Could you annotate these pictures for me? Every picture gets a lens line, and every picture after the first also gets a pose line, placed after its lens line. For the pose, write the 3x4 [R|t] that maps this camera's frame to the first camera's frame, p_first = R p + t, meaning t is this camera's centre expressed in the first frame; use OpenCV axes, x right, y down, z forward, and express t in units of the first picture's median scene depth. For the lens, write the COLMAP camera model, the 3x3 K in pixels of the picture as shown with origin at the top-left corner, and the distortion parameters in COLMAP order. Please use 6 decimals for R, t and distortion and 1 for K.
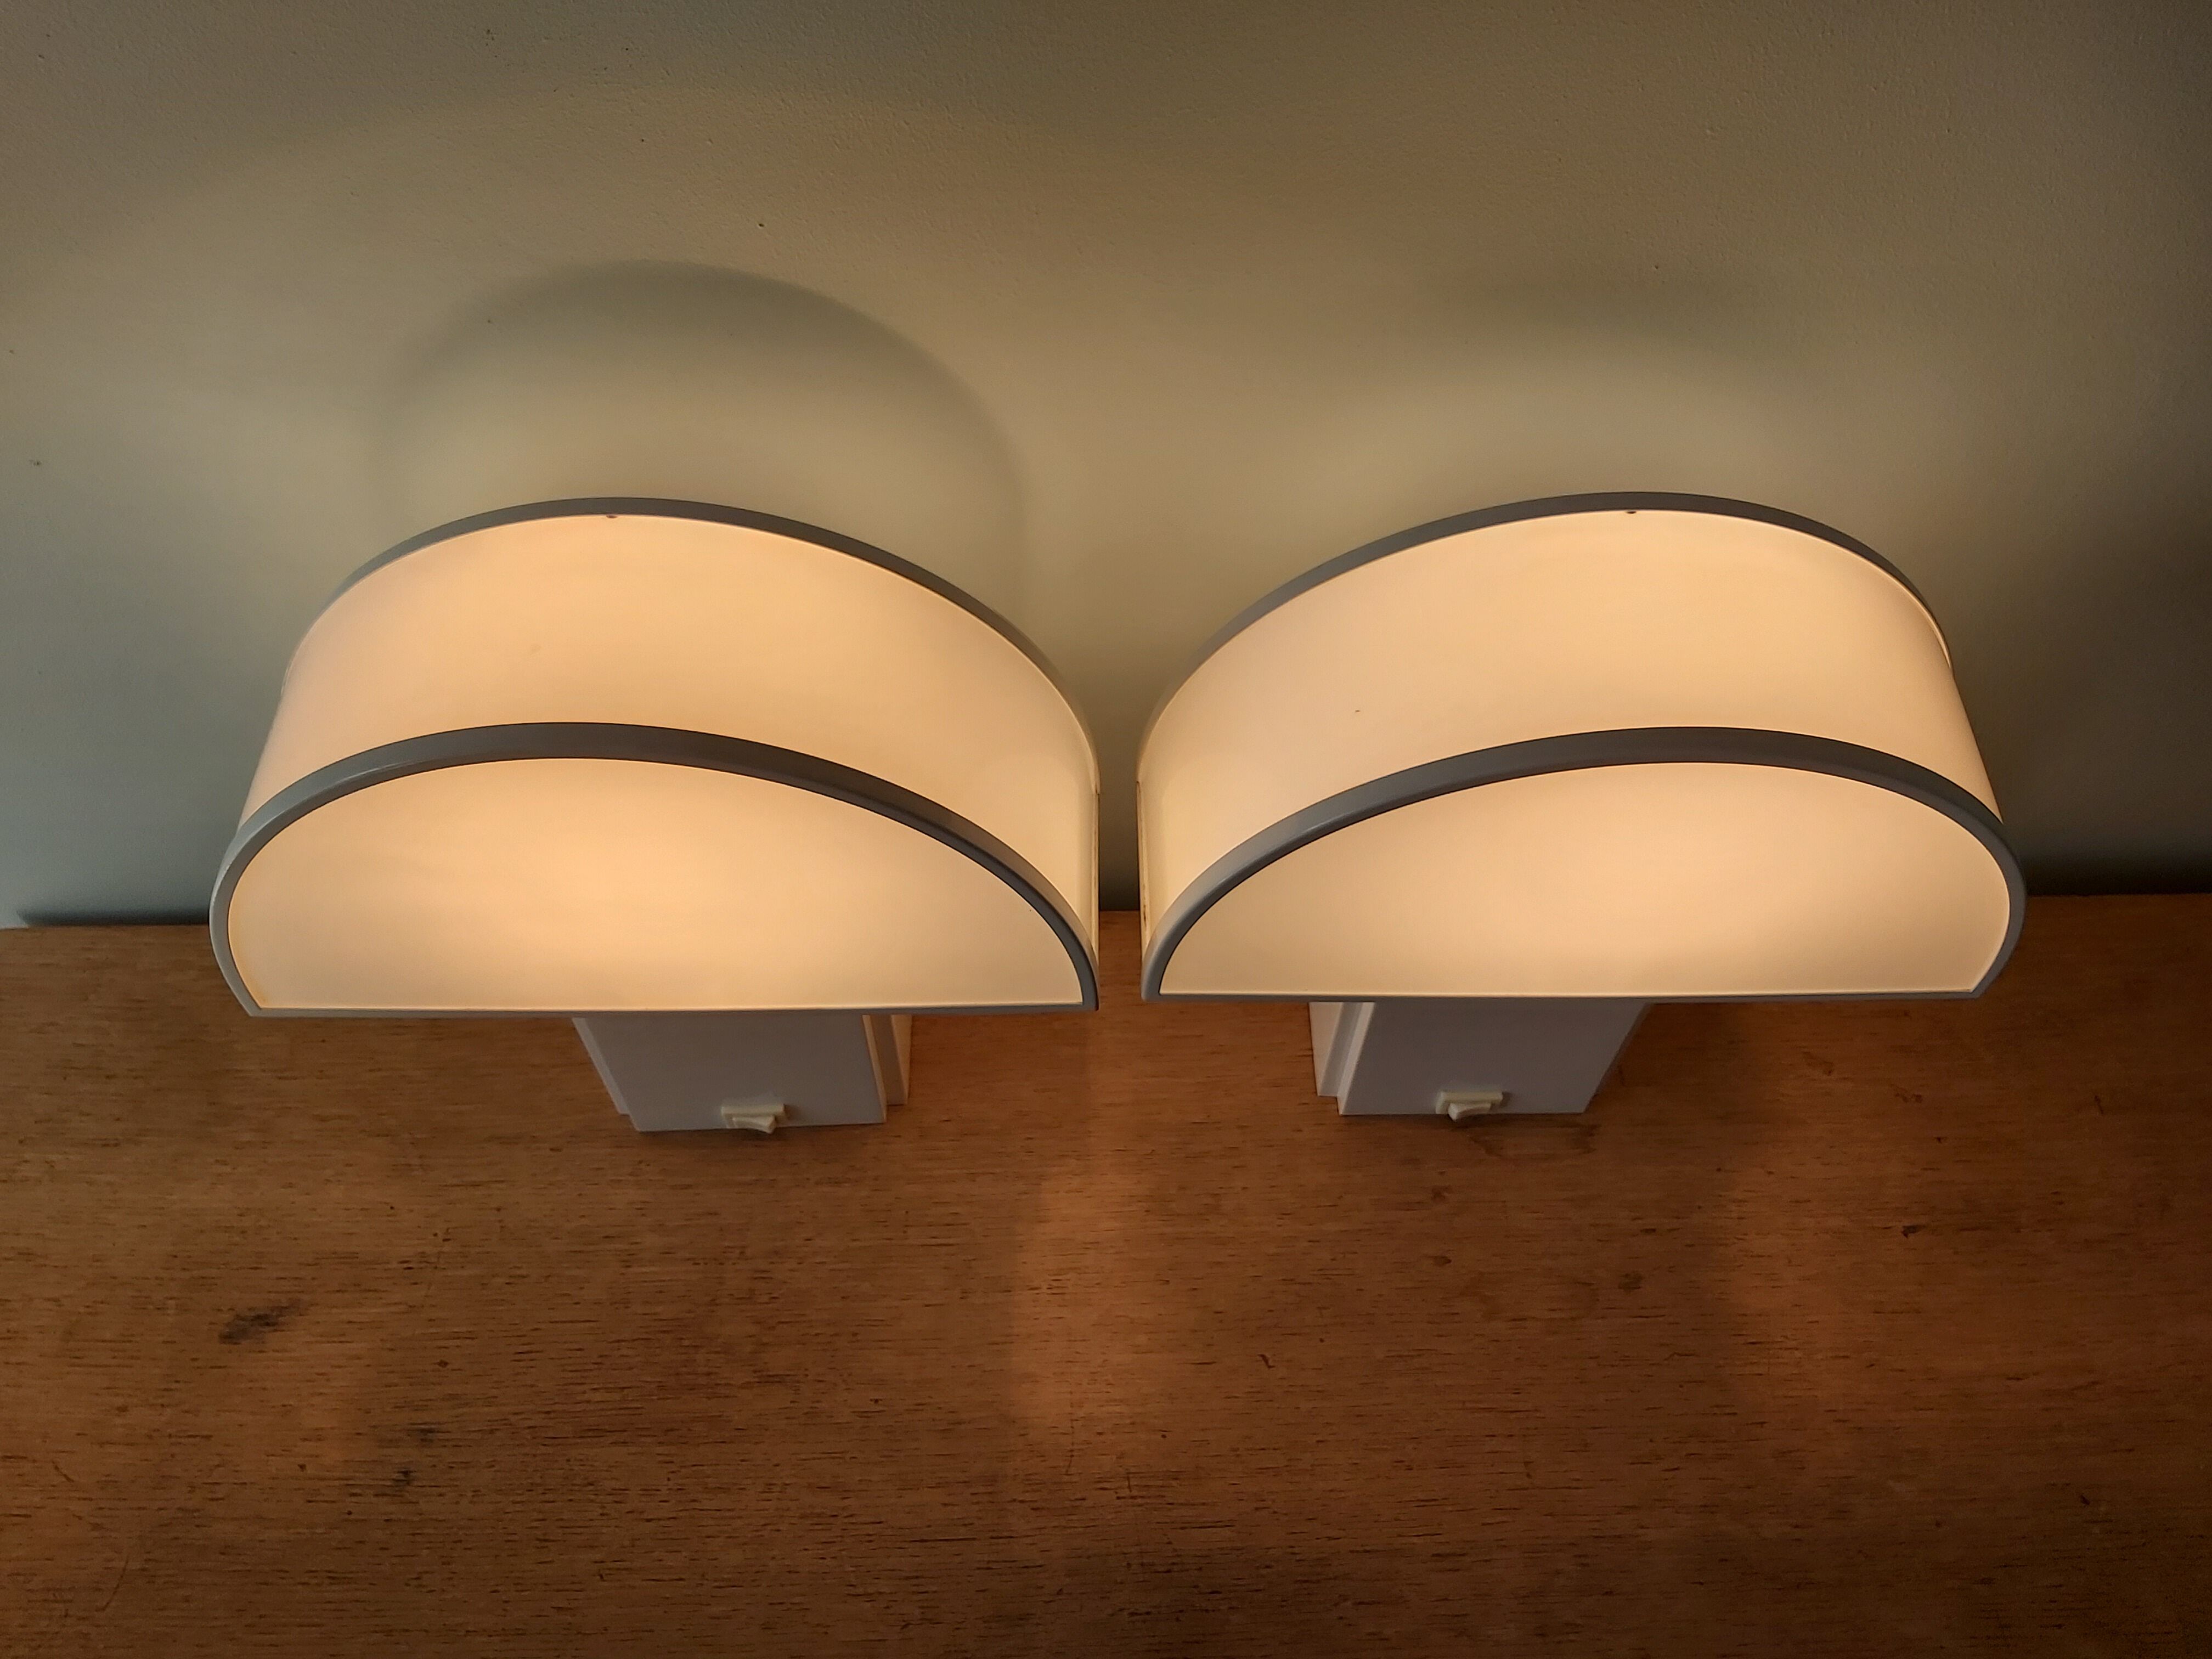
lens RADIAL K [[1728.3, 0, 1092.8], [0, 1728.3, 818.0], [0, 0, 1]] dist [0.019675, -0.061417]
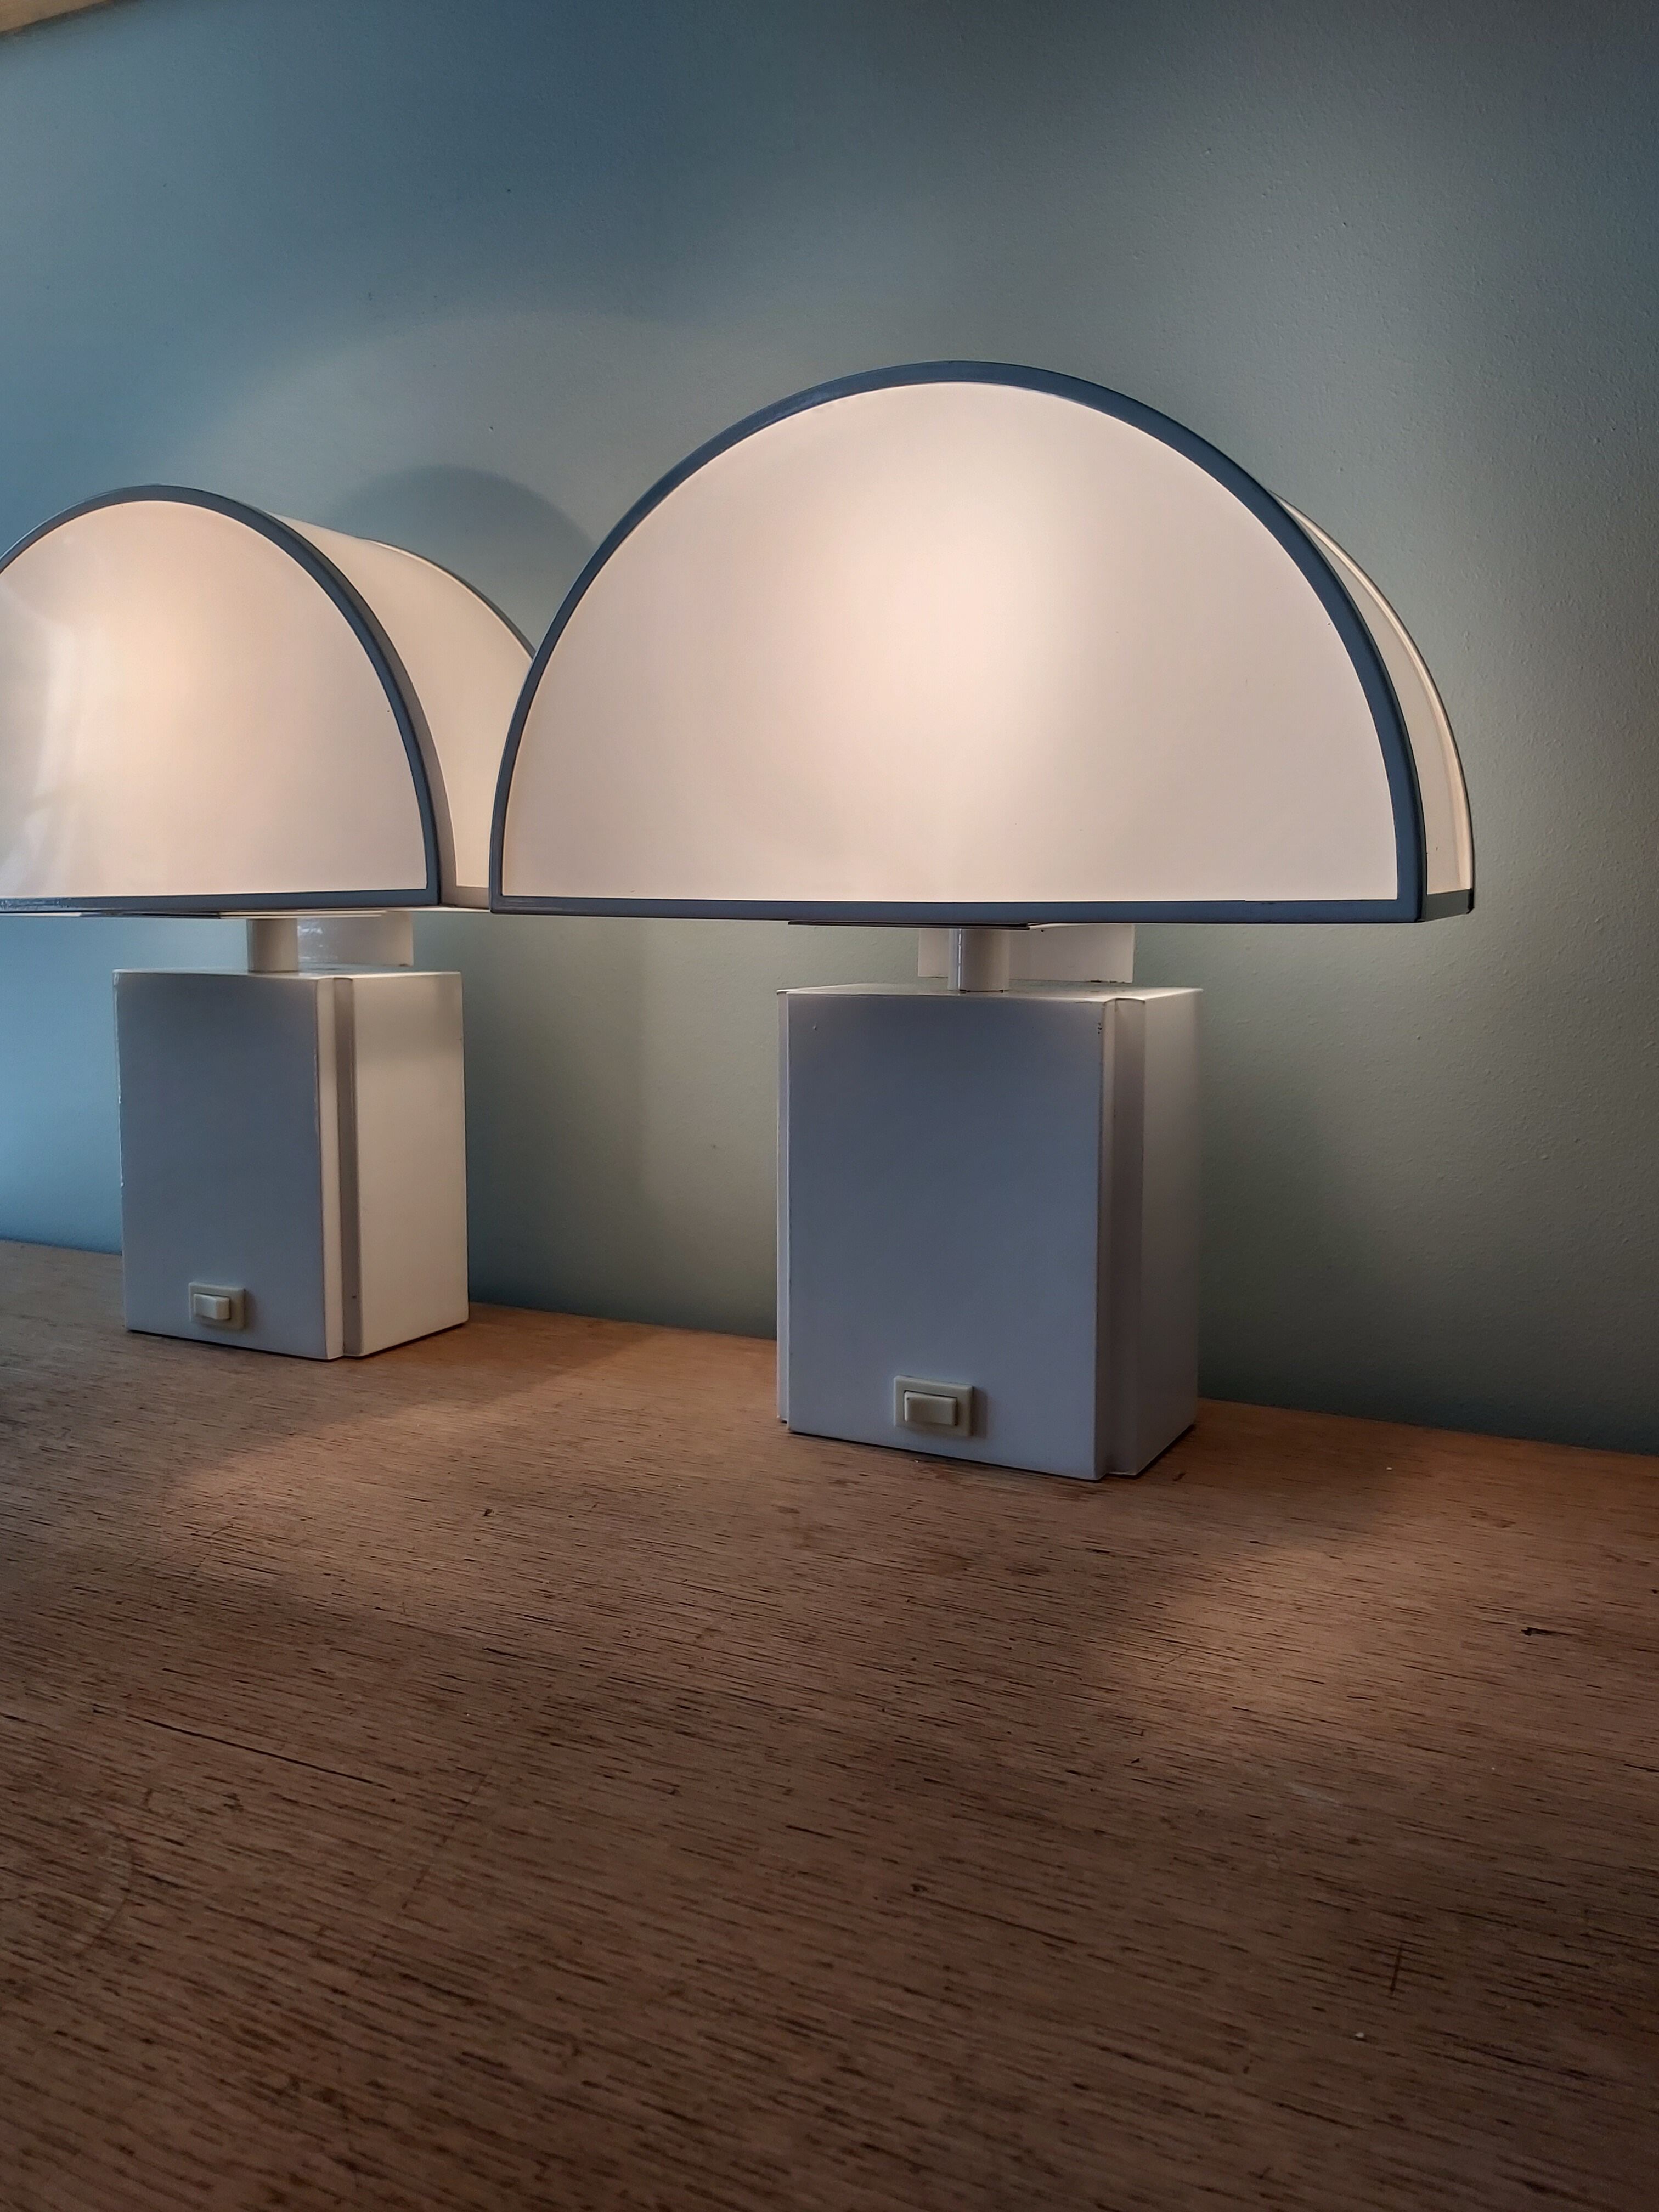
lens RADIAL K [[1728.3, 0, 828.3], [0, 1728.3, 1102.2], [0, 0, 1]] dist [0.019675, -0.061417]
pose [[0.883574, 0.049035, -0.465718, 0.546514], [-0.383760, 0.645762, -0.660090, 0.619787], [0.268376, 0.761962, 0.589396, 0.487564]]
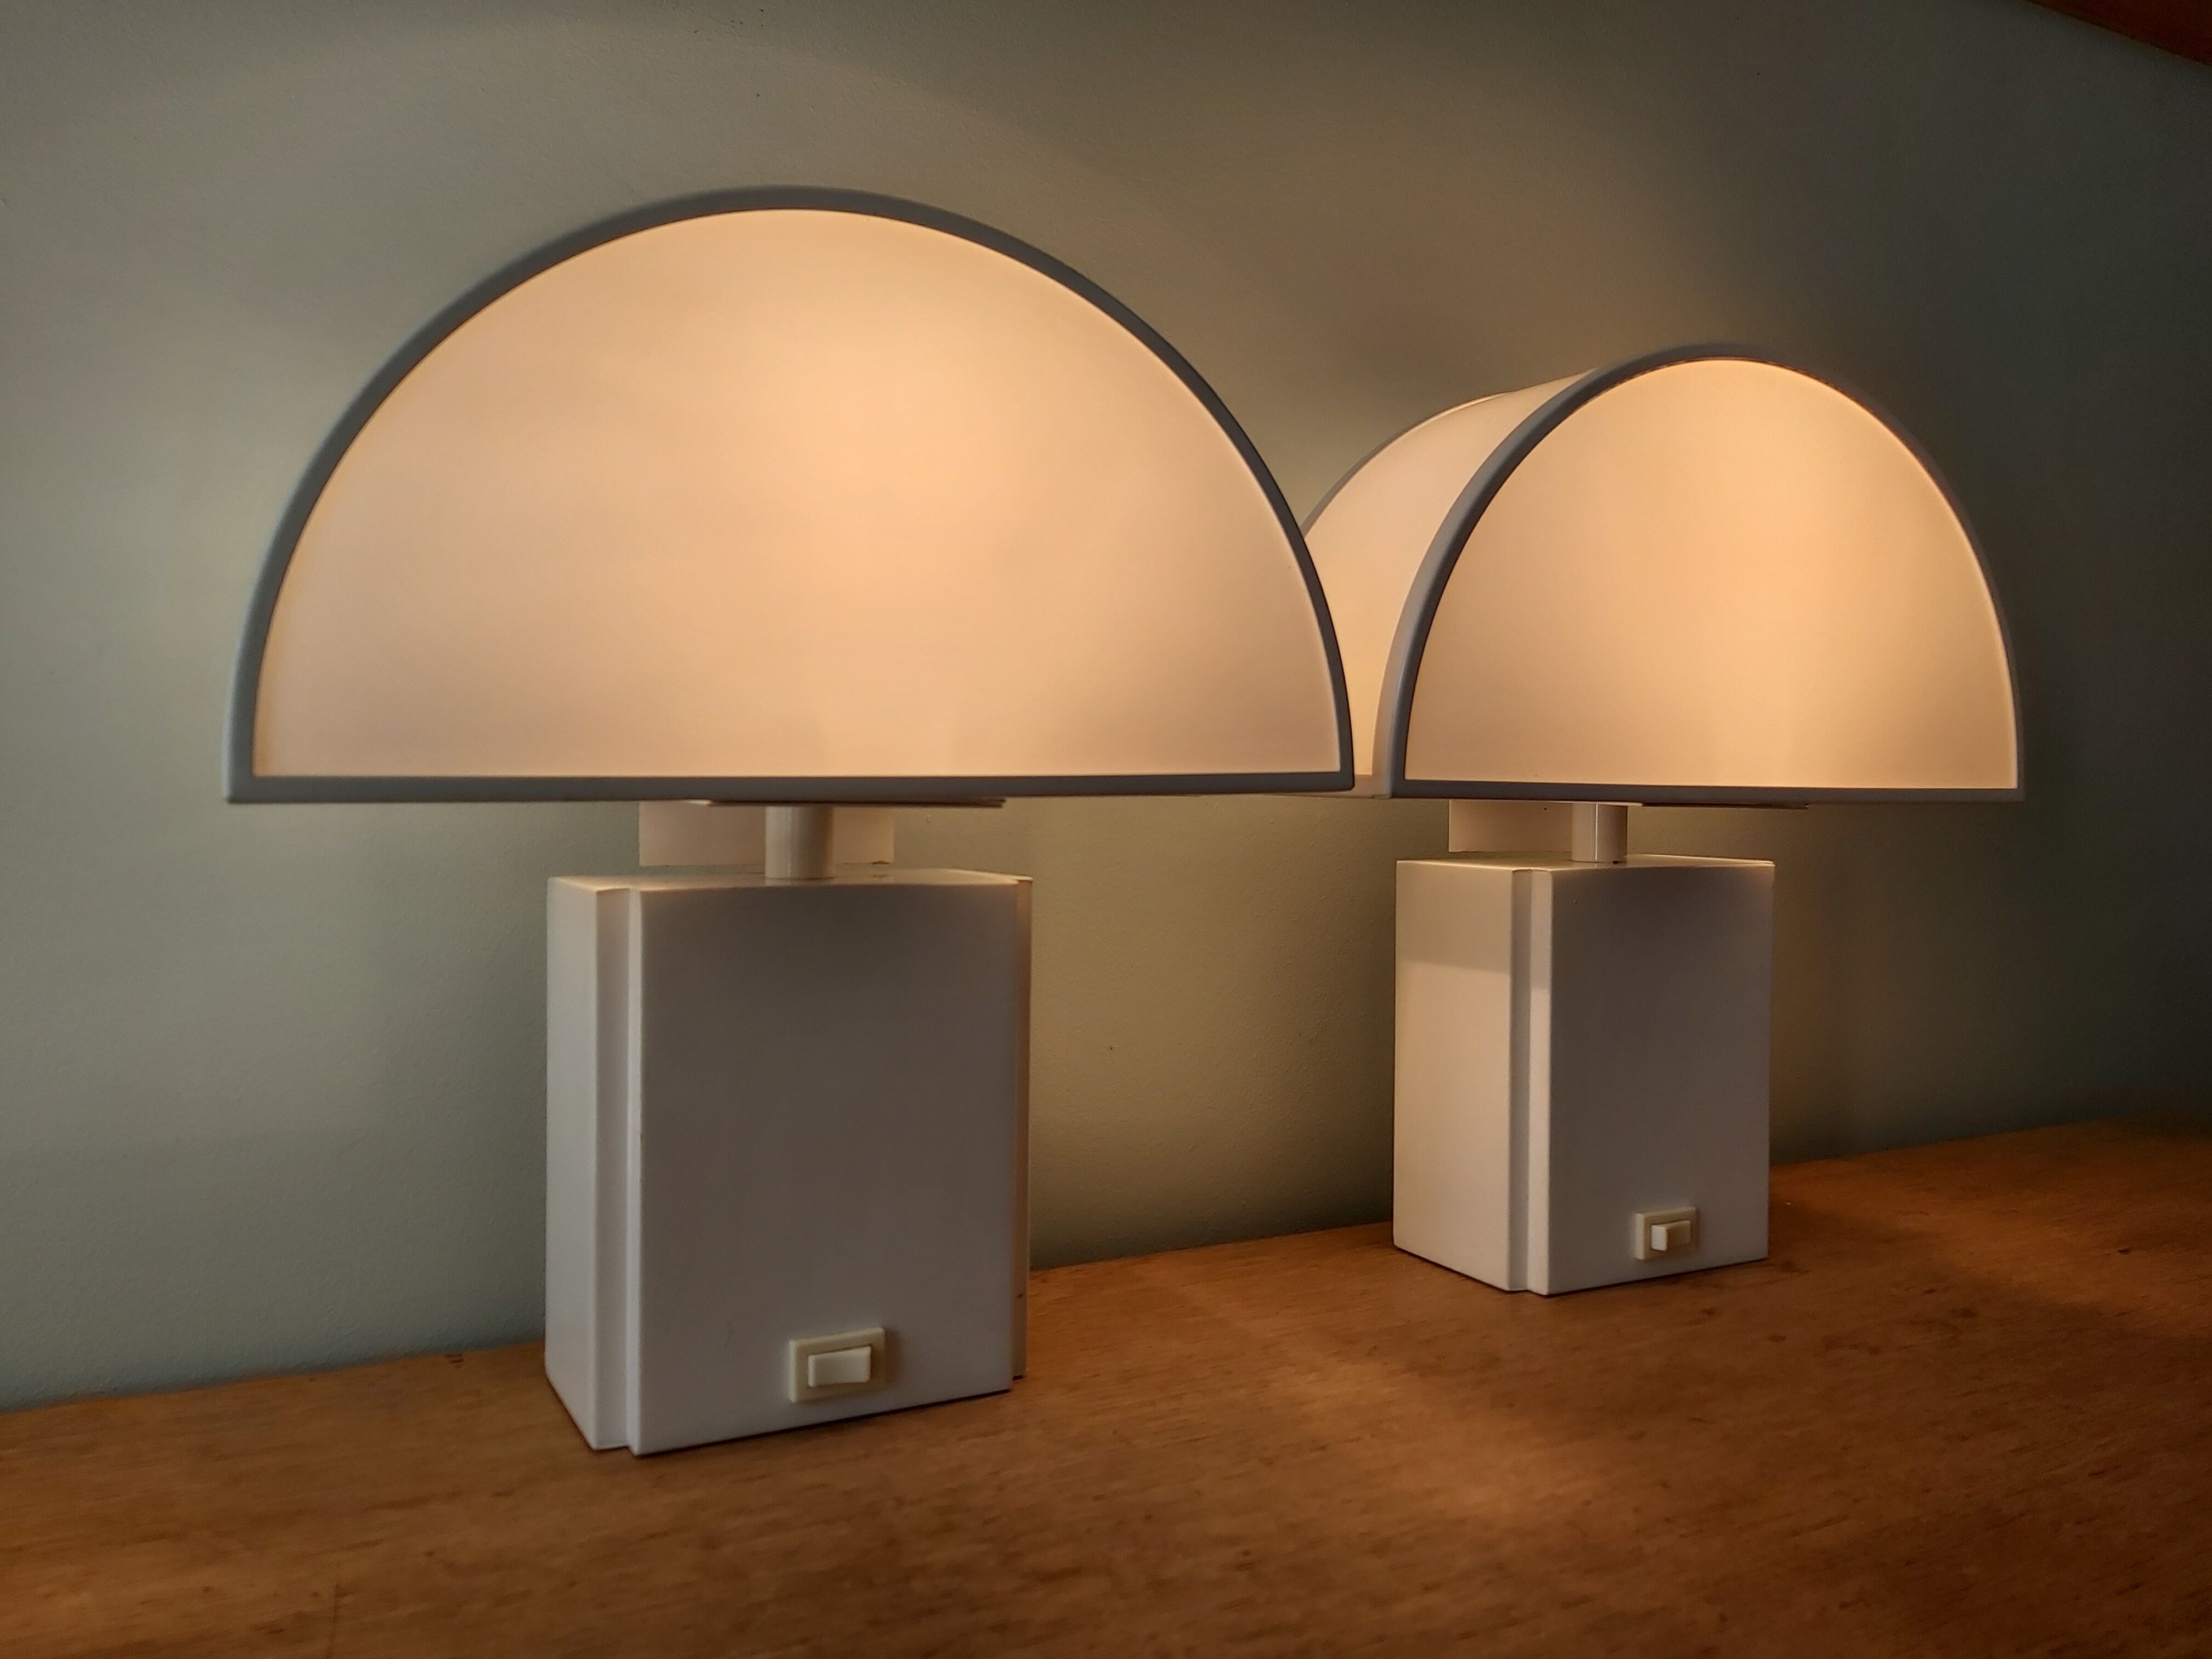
lens RADIAL K [[1728.3, 0, 1096.0], [0, 1728.3, 828.3], [0, 0, 1]] dist [0.019675, -0.061417]
pose [[0.895254, -0.011991, 0.445395, -0.412597], [0.366077, 0.589630, -0.719948, 0.578198], [-0.253985, 0.807585, 0.532258, 0.508300]]
